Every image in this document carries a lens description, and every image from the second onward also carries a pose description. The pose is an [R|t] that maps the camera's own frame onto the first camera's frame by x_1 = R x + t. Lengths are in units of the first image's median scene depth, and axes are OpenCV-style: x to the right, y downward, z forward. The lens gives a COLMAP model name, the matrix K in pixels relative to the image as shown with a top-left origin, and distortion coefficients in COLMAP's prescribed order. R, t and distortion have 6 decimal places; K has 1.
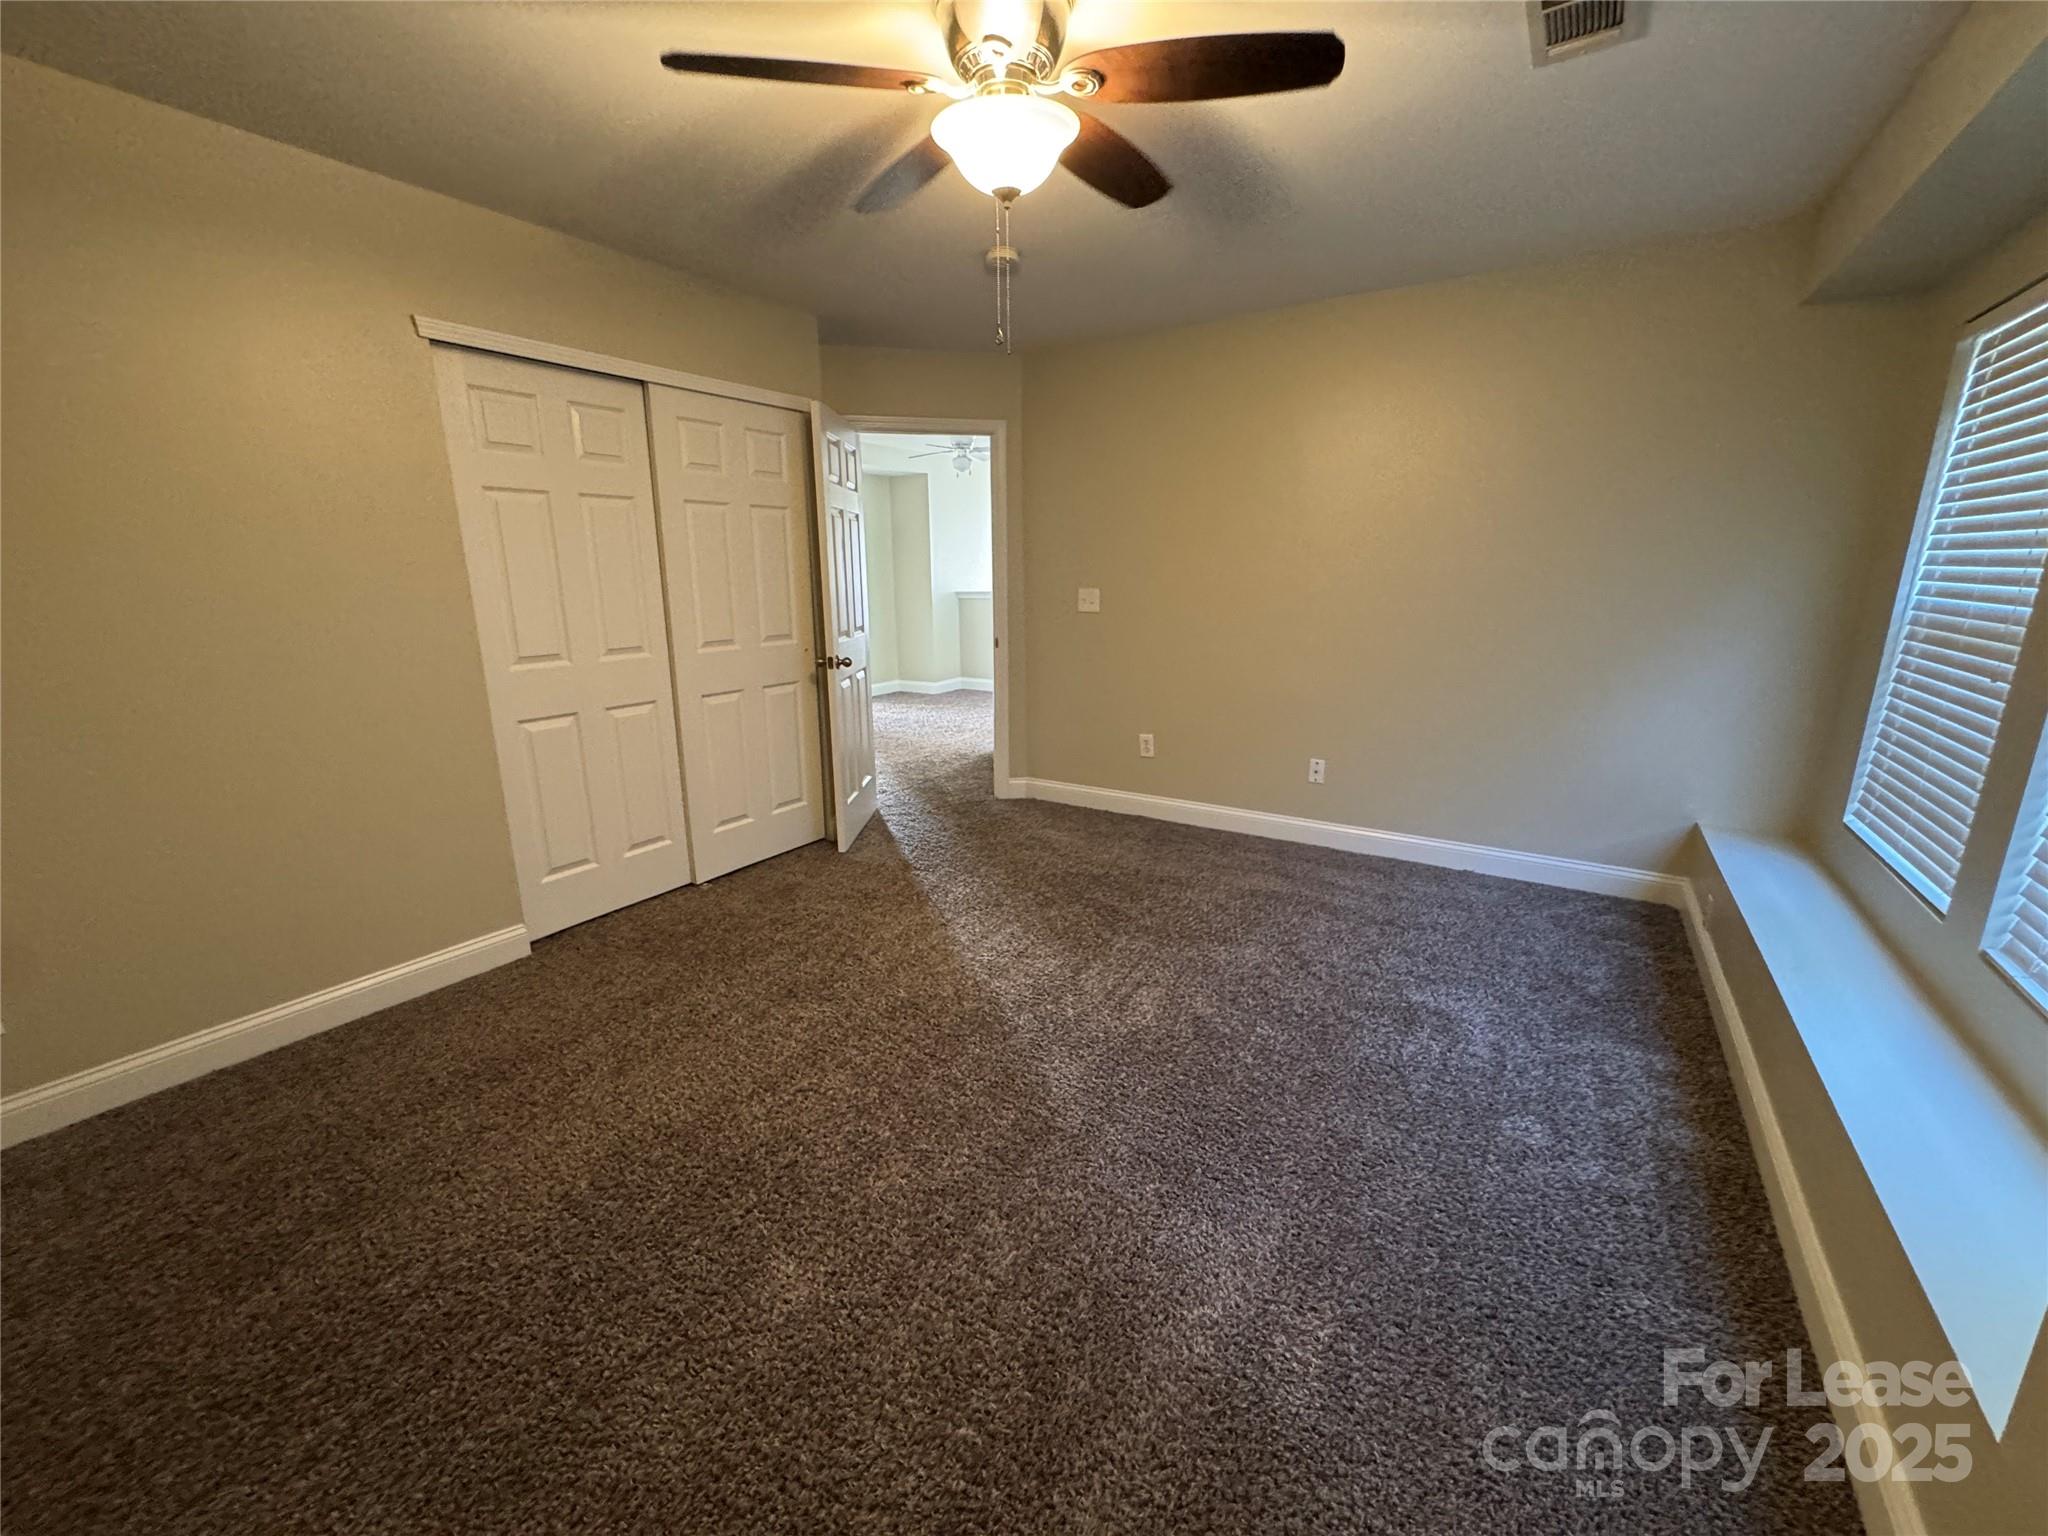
lens RADIAL K [[816.0, 0, 1017.5], [0, 816.0, 764.7], [0, 0, 1]] dist [-0.000700, 0.000008]
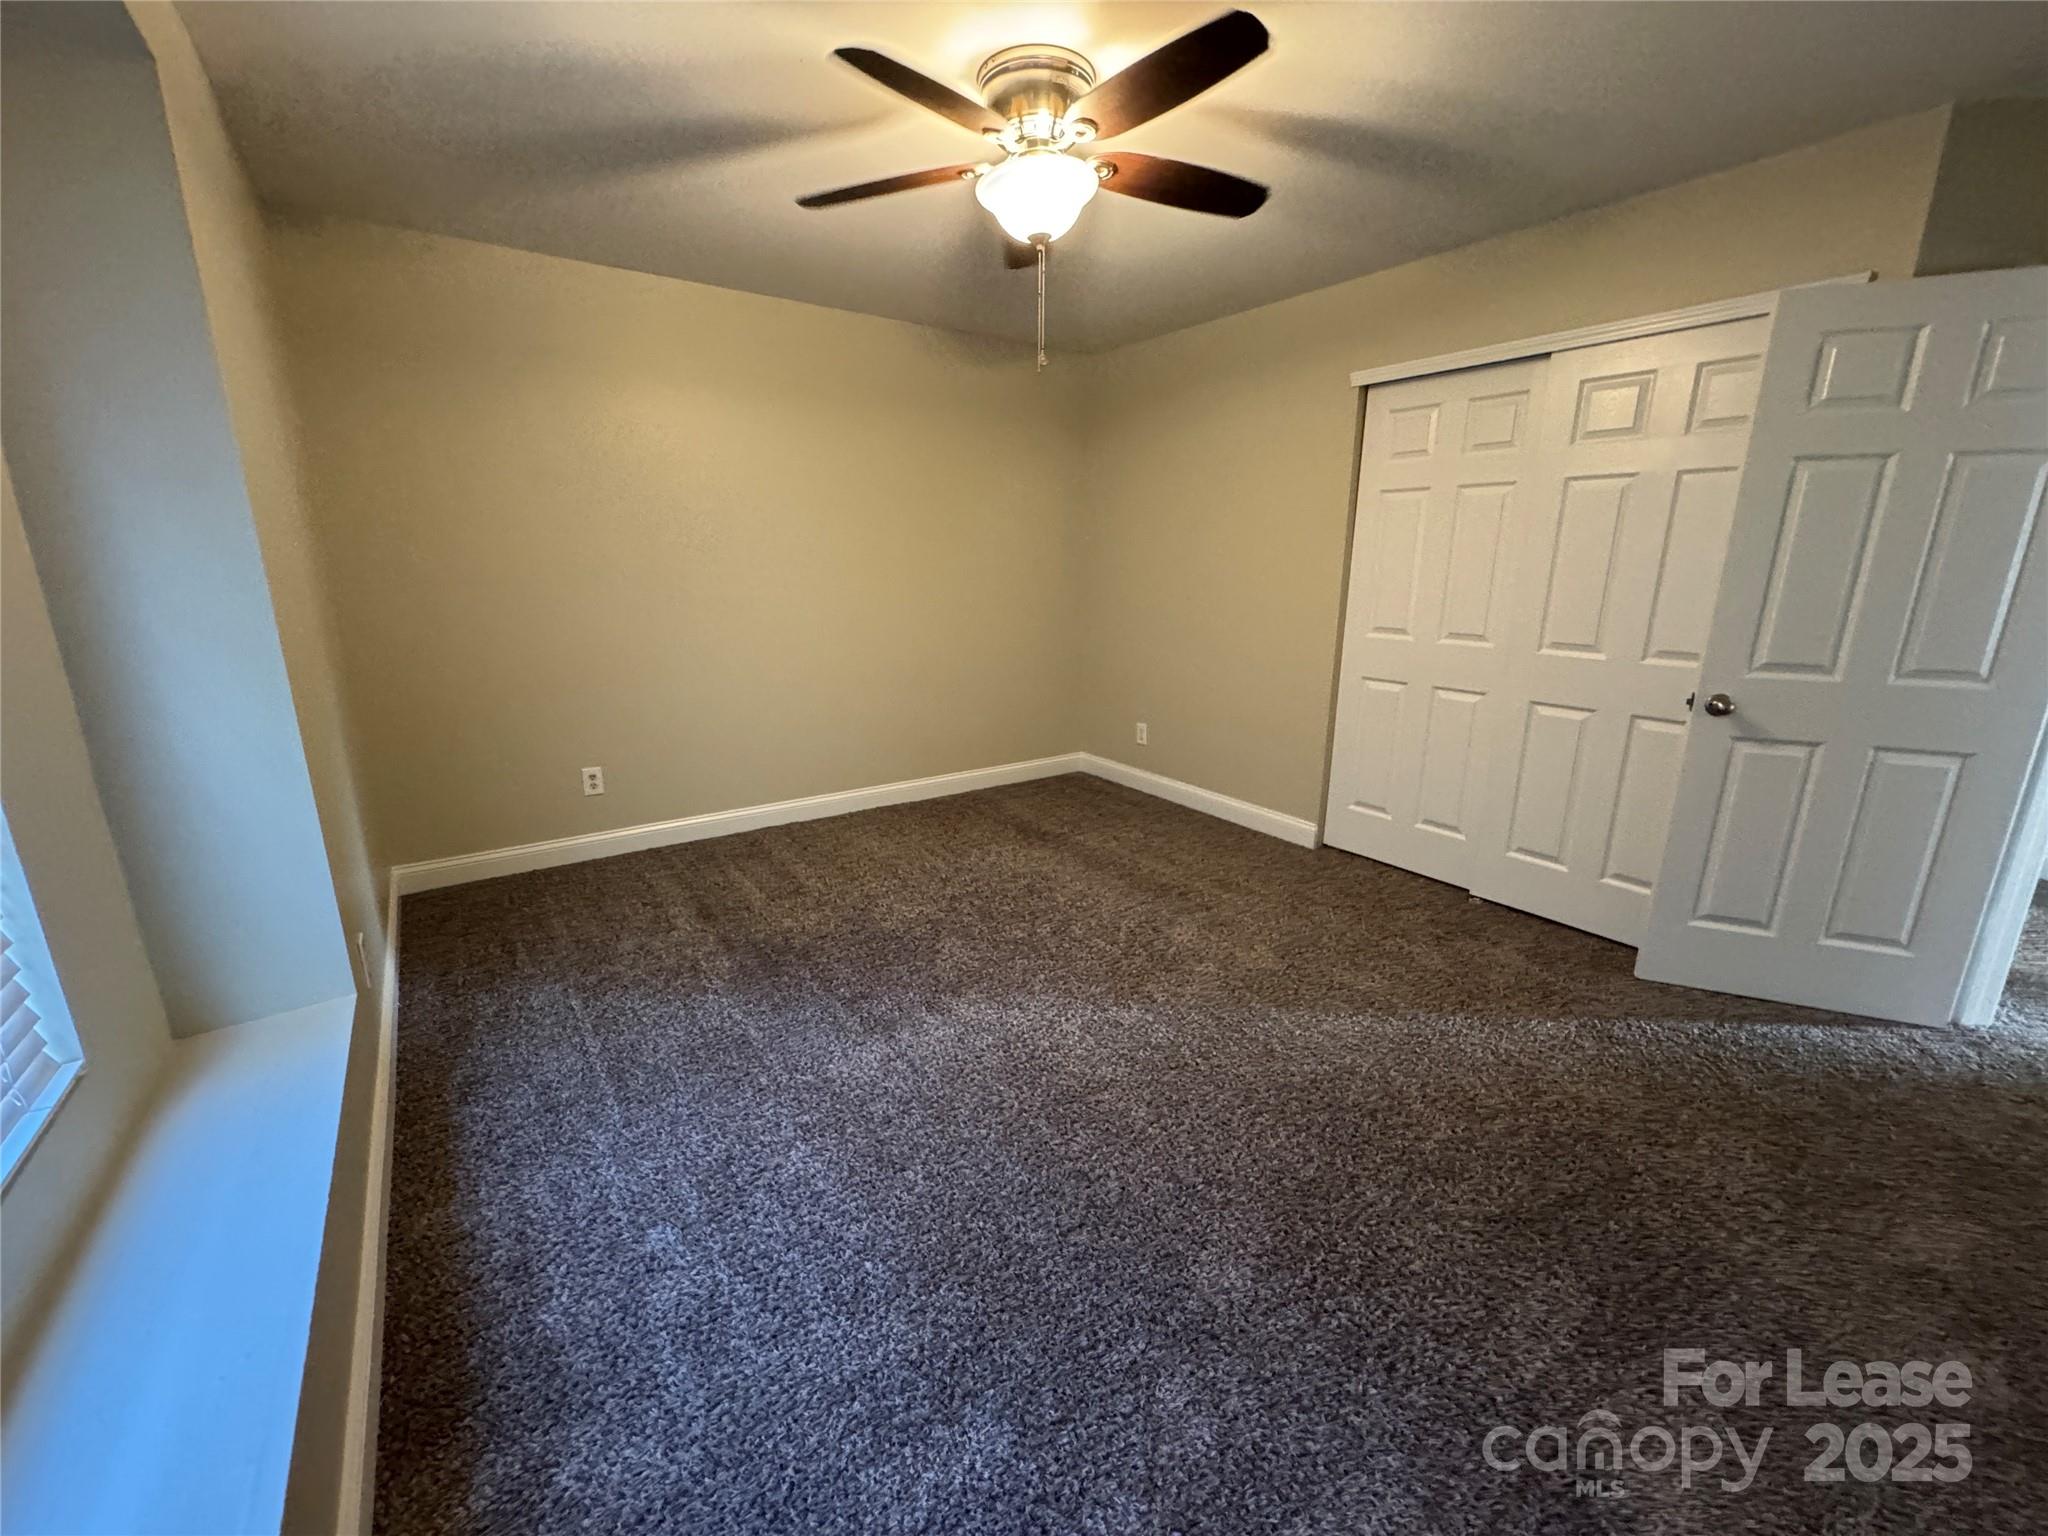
lens RADIAL K [[816.0, 0, 1021.0], [0, 816.0, 763.9], [0, 0, 1]] dist [-0.000700, 0.000008]
pose [[-0.343990, 0.243152, -0.906944, 0.702090], [-0.221815, 0.917509, 0.330115, -0.216612], [0.912398, 0.314730, -0.261679, 0.843070]]
